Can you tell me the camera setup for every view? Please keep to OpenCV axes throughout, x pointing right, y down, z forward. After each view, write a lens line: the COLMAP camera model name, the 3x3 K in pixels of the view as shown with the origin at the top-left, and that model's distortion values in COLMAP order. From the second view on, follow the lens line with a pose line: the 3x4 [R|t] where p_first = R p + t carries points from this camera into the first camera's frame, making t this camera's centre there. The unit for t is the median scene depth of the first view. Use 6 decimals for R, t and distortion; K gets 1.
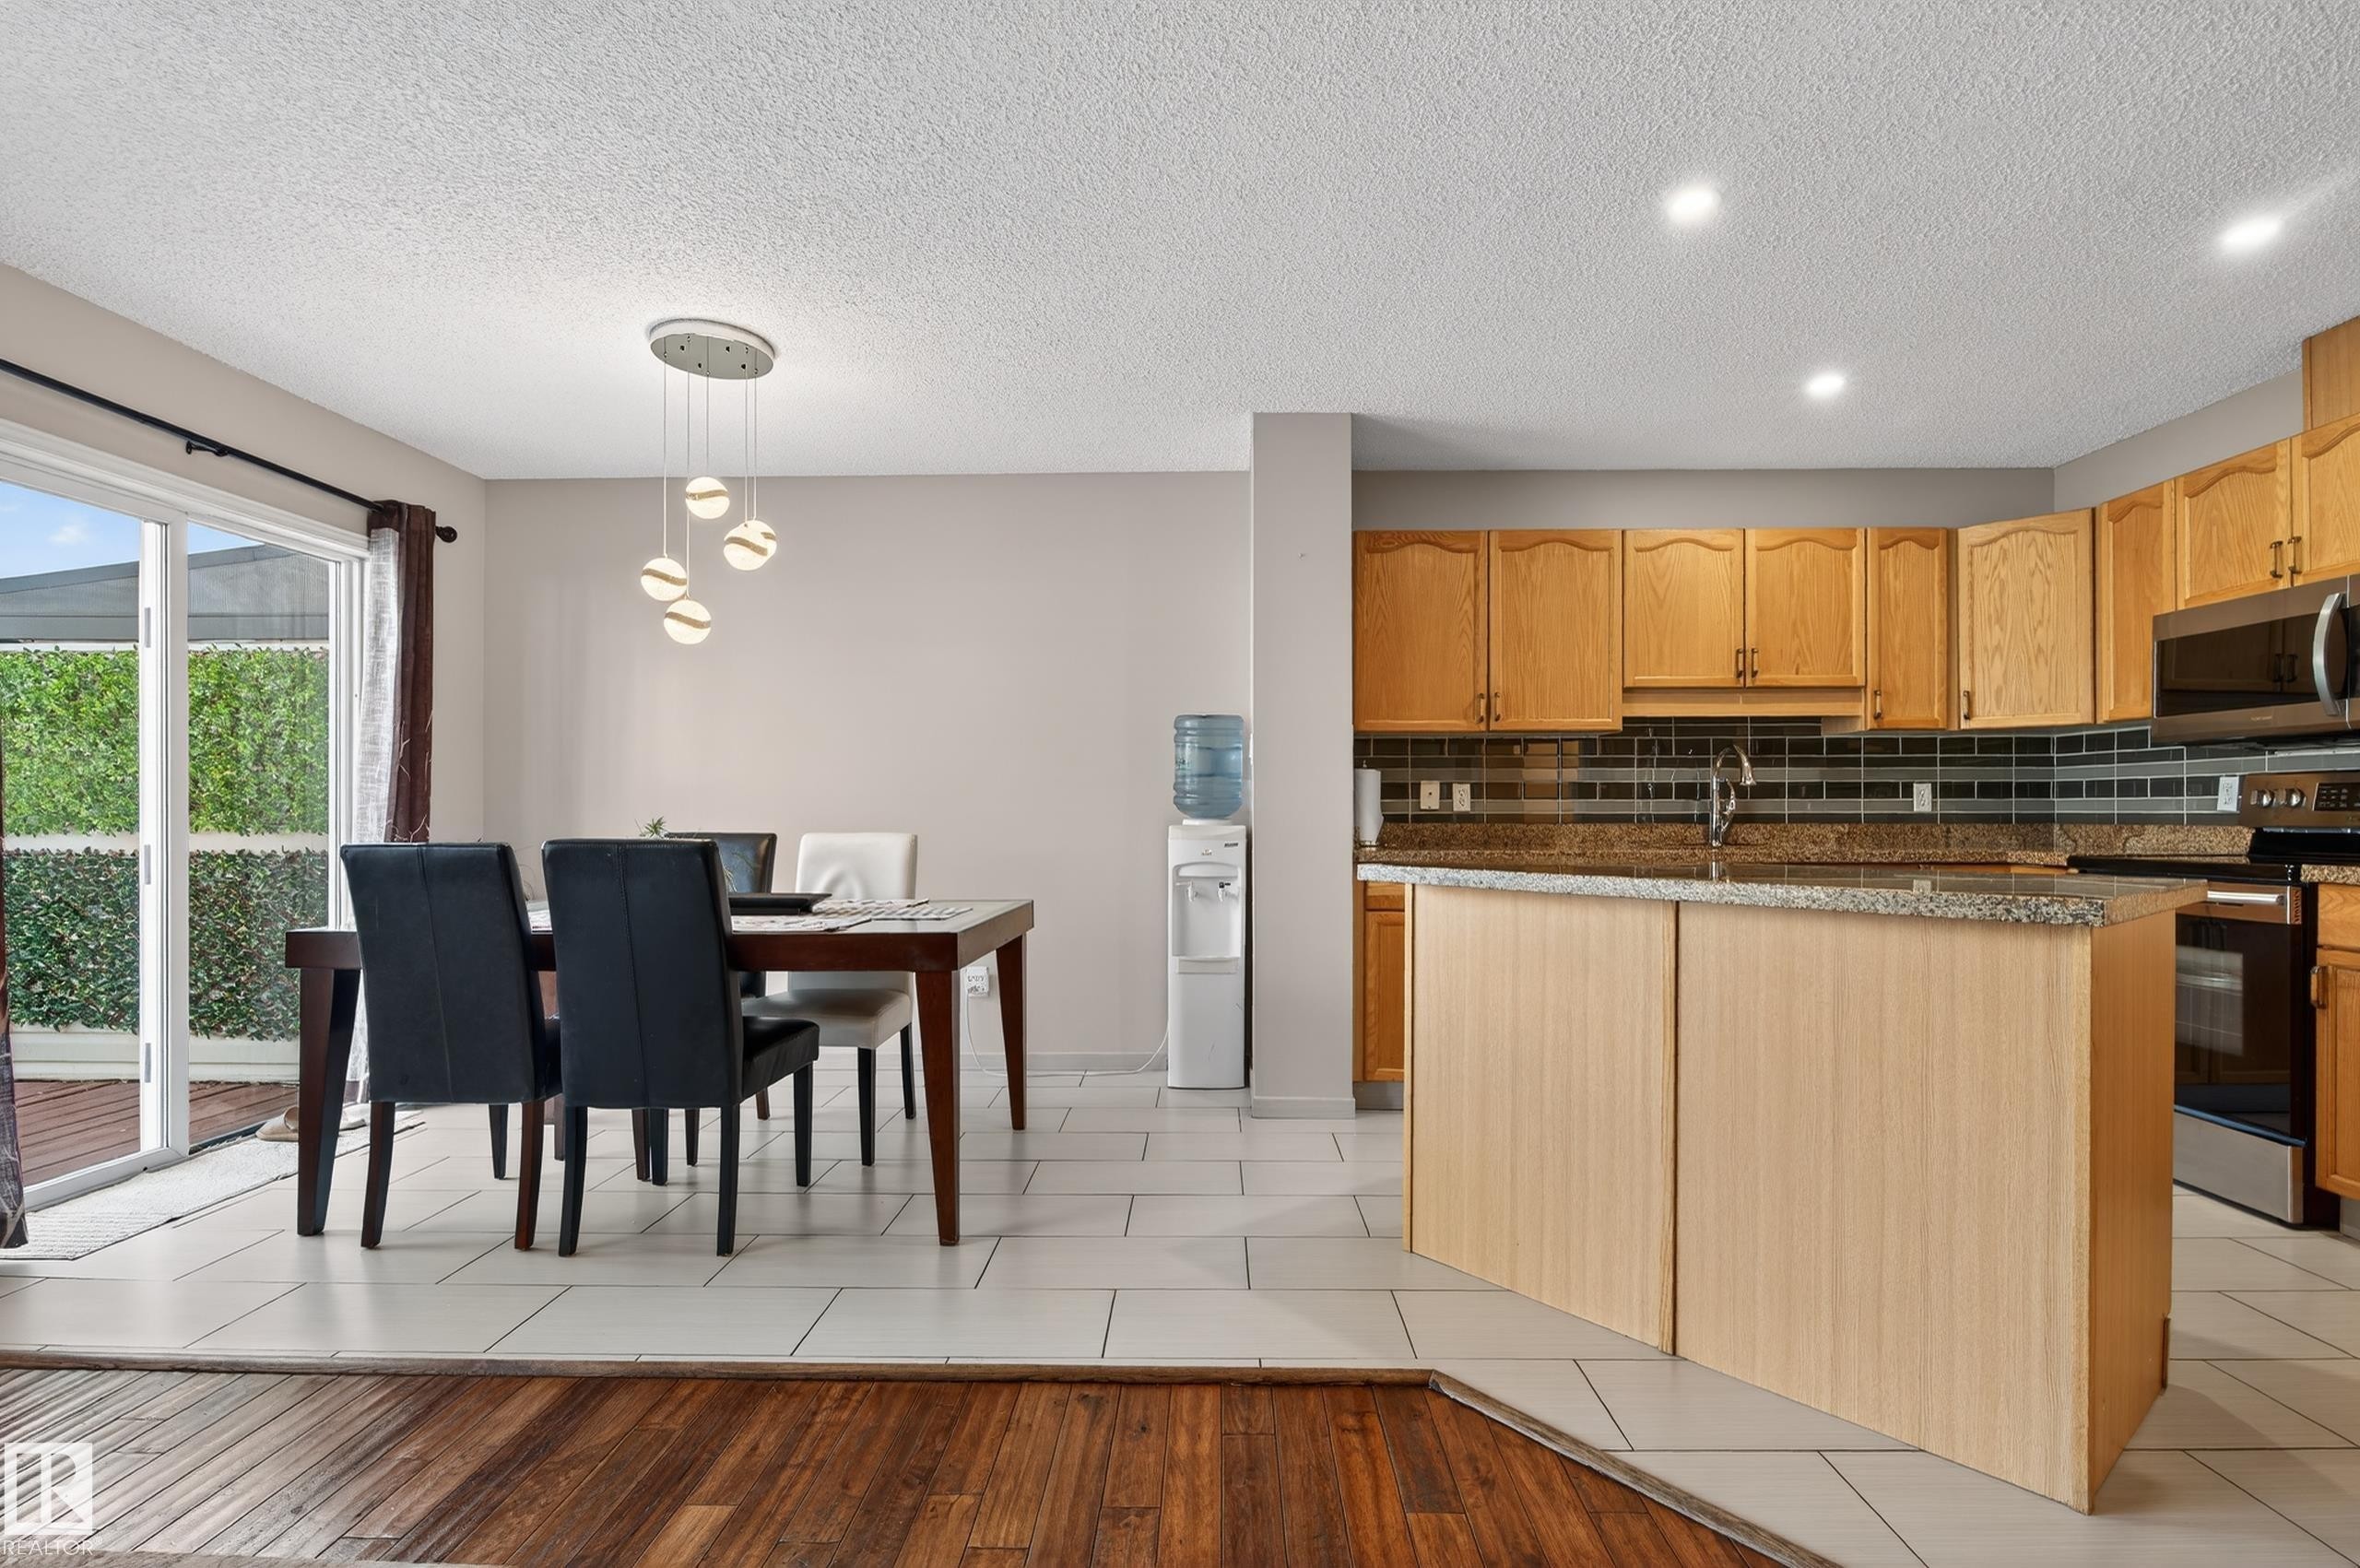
lens RADIAL K [[1105.3, 0, 1186.1], [0, 1105.3, 813.6], [0, 0, 1]] dist [-0.008208, -0.000497]
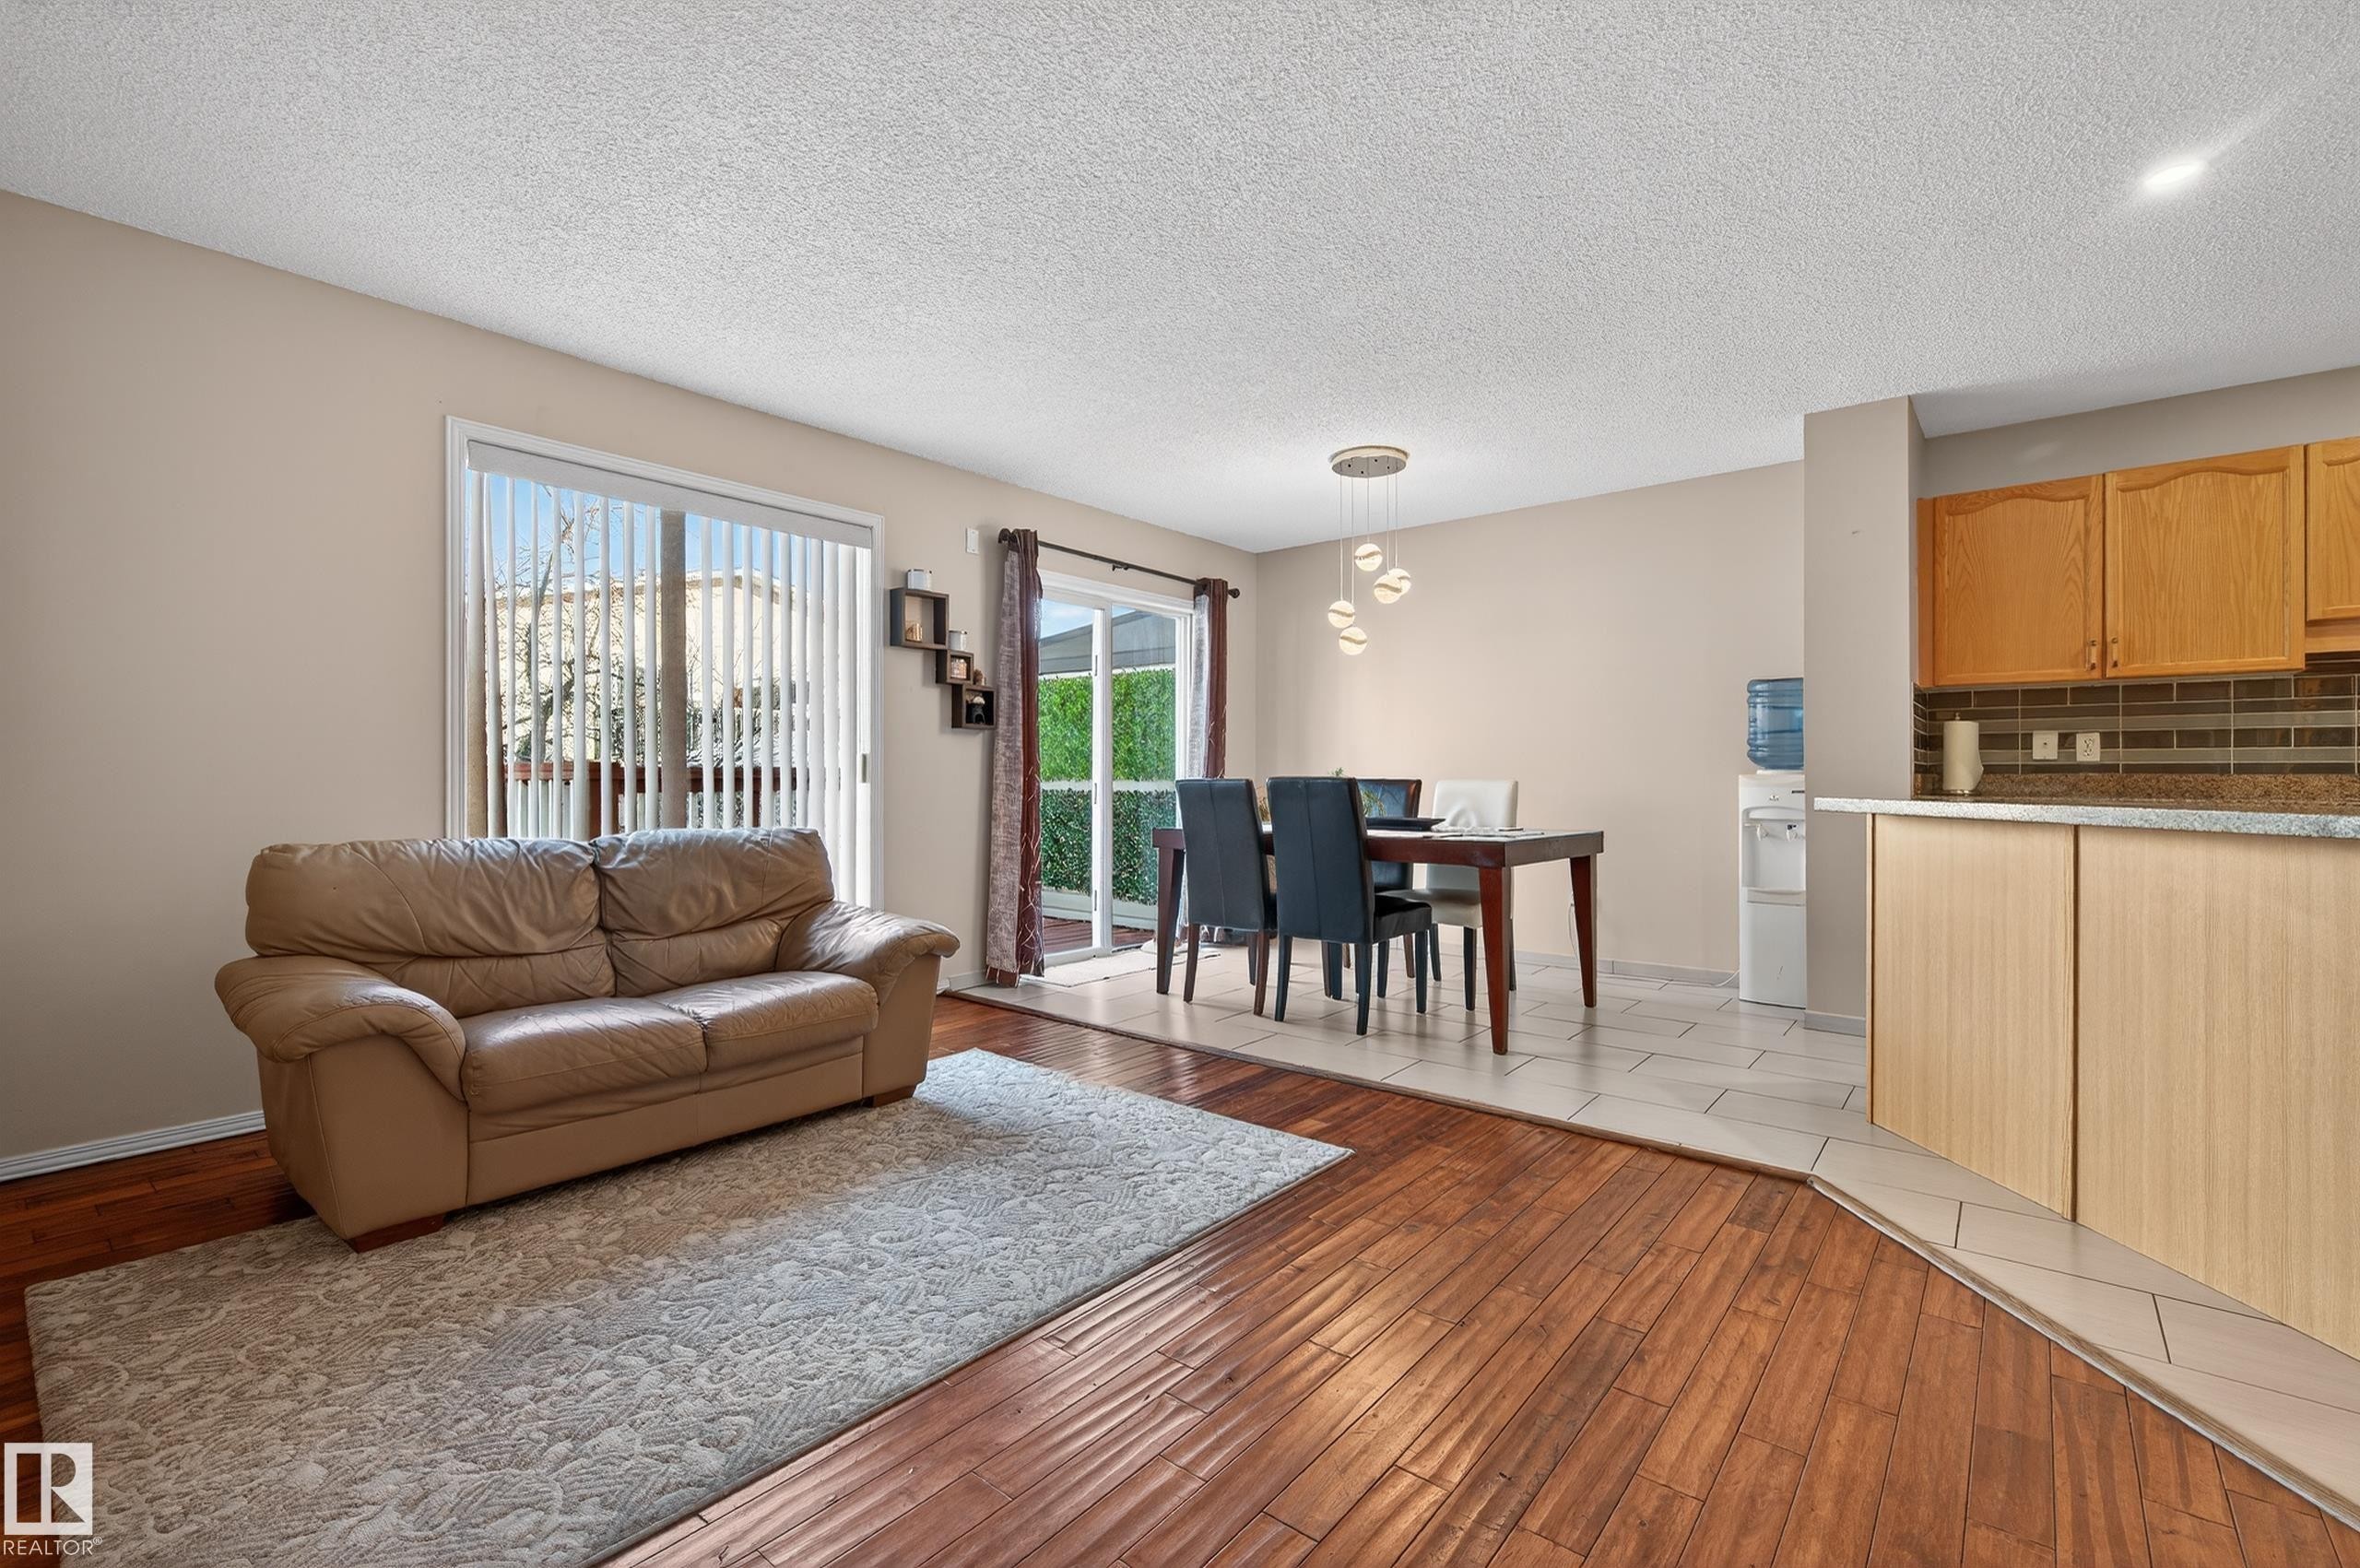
lens RADIAL K [[1017.6, 0, 1180.0], [0, 1017.6, 784.0], [0, 0, 1]] dist [-0.000031, -0.000106]
pose [[0.783795, 0.005749, -0.620994, 0.203234], [-0.002884, 0.999980, 0.005618, 0.017171], [0.621013, -0.002613, 0.783796, -0.227213]]
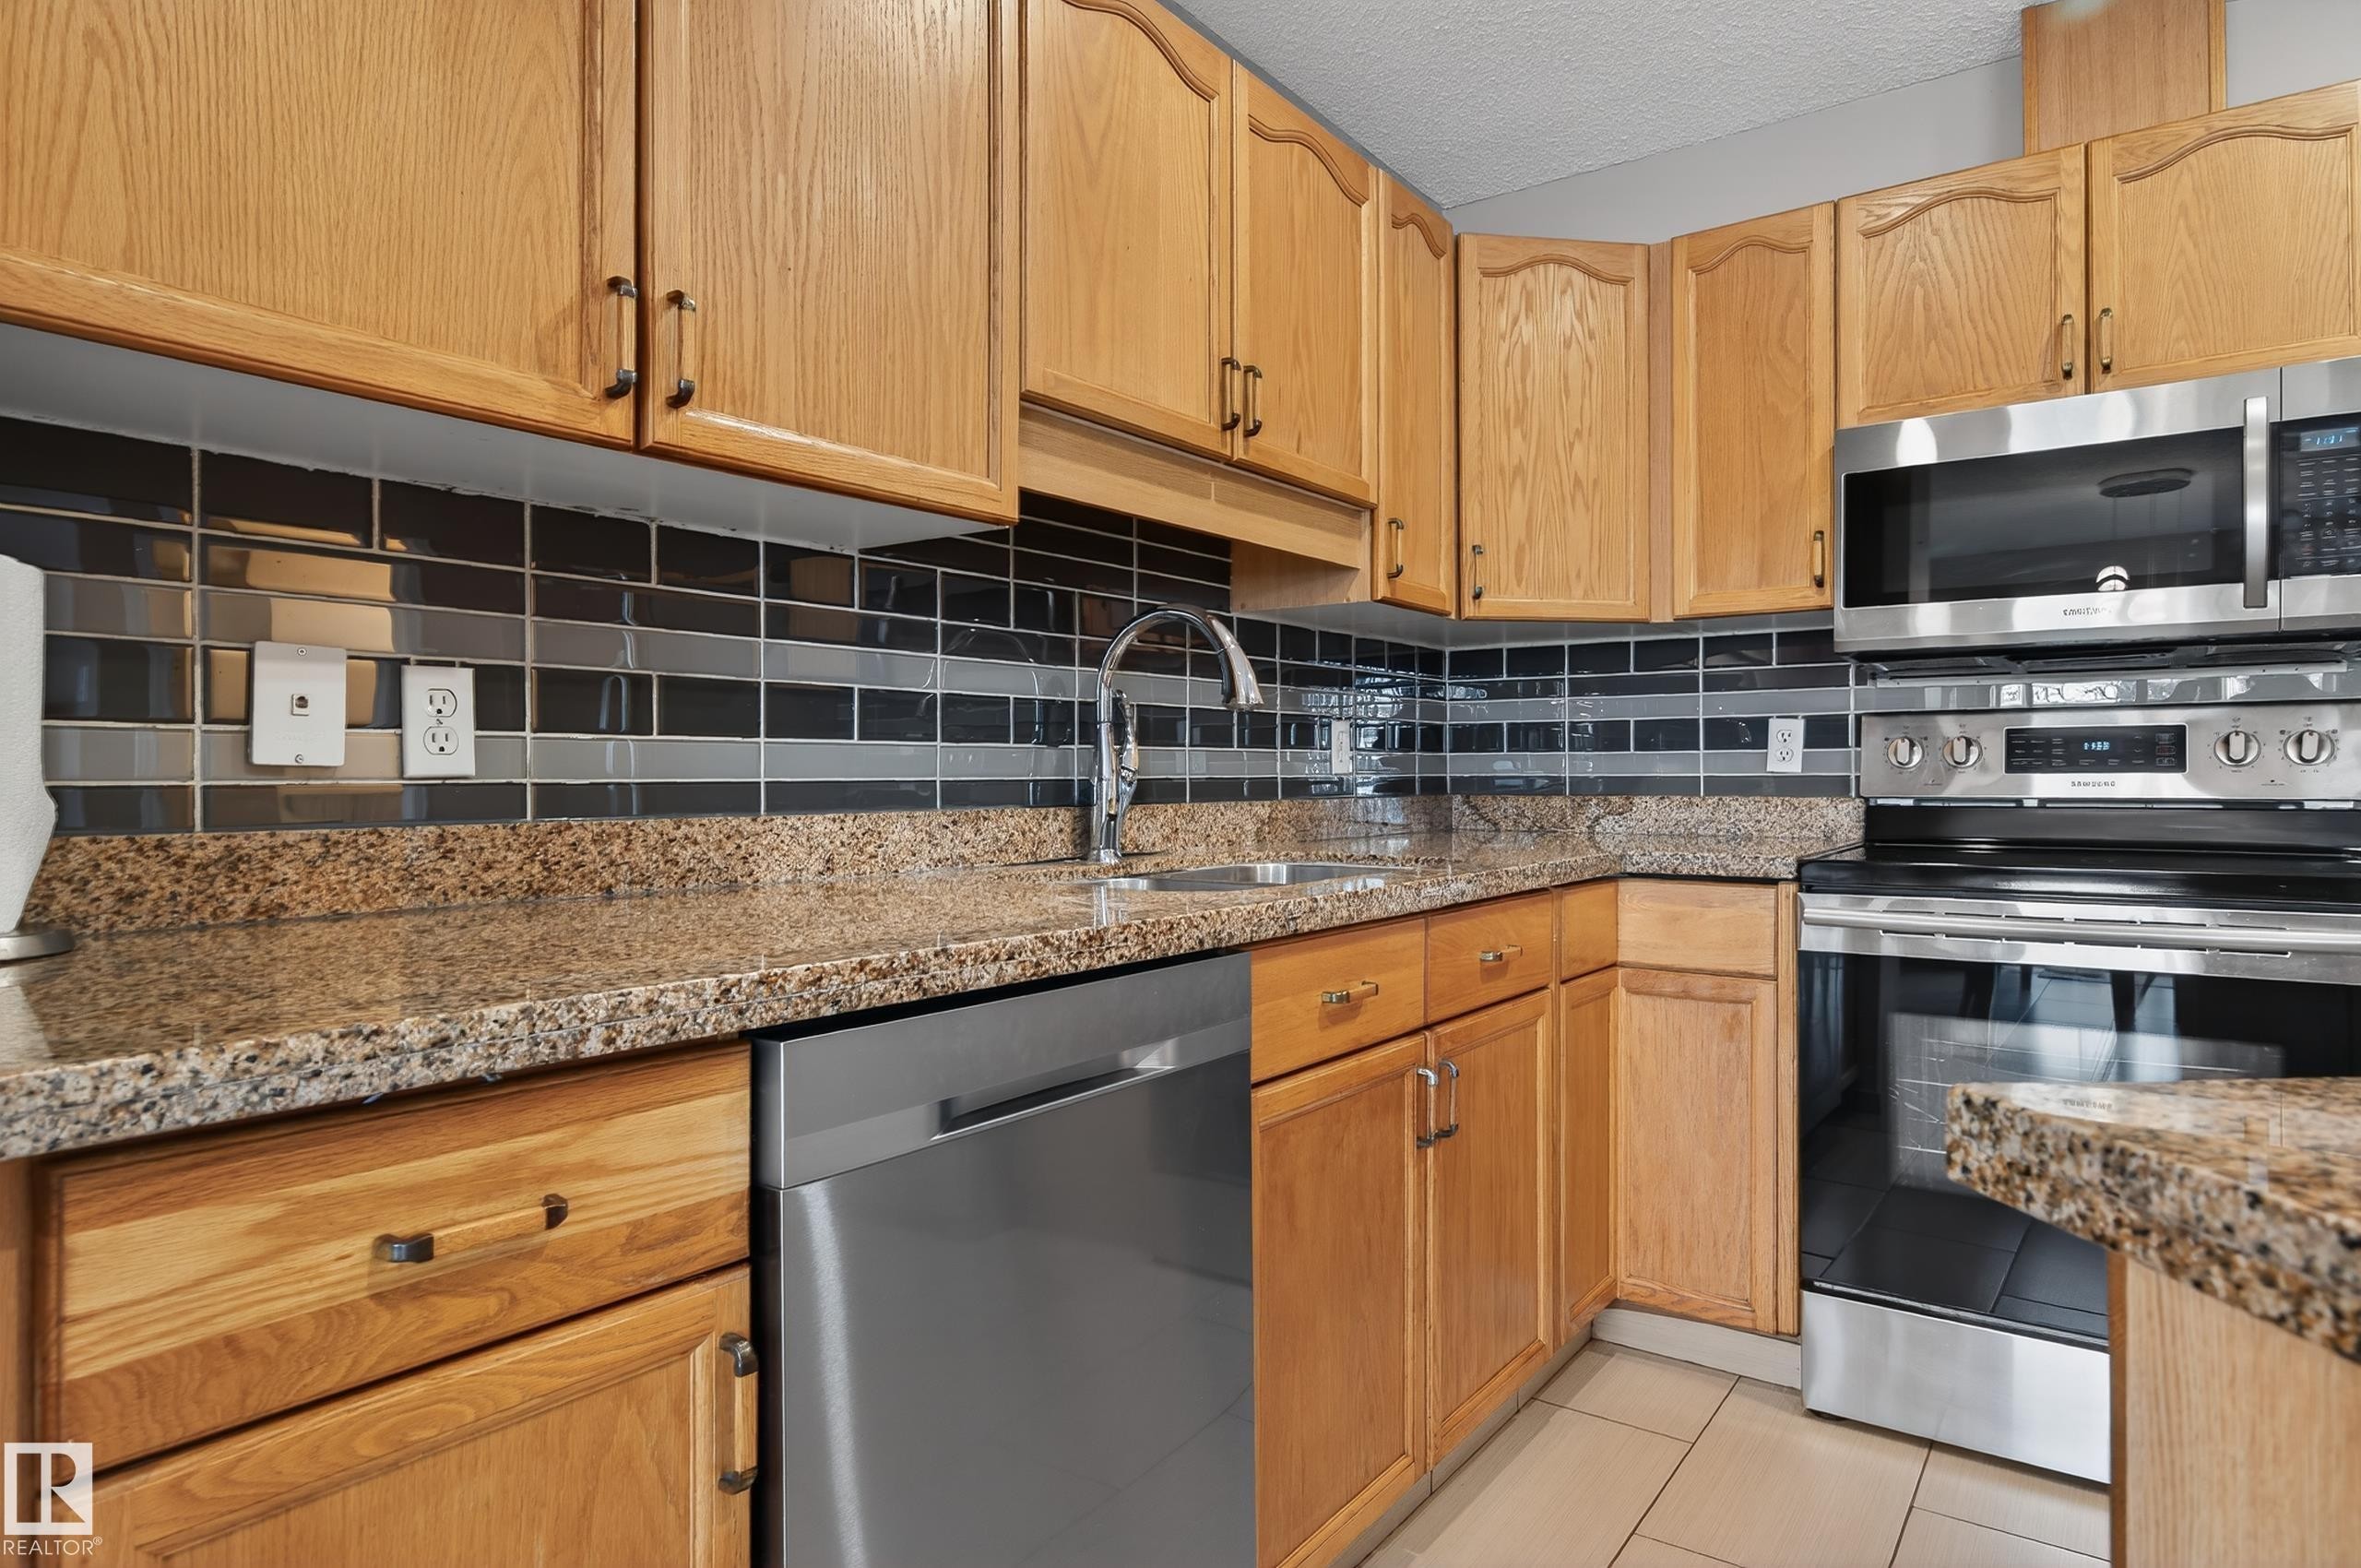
lens RADIAL K [[1350.1, 0, 1194.8], [0, 1350.1, 769.6], [0, 0, 1]] dist [-0.001541, -0.000143]
pose [[0.565192, 0.001451, 0.824958, 0.104688], [0.001728, 0.999994, -0.002943, -0.002519], [-0.824957, 0.003089, 0.565187, 0.774329]]
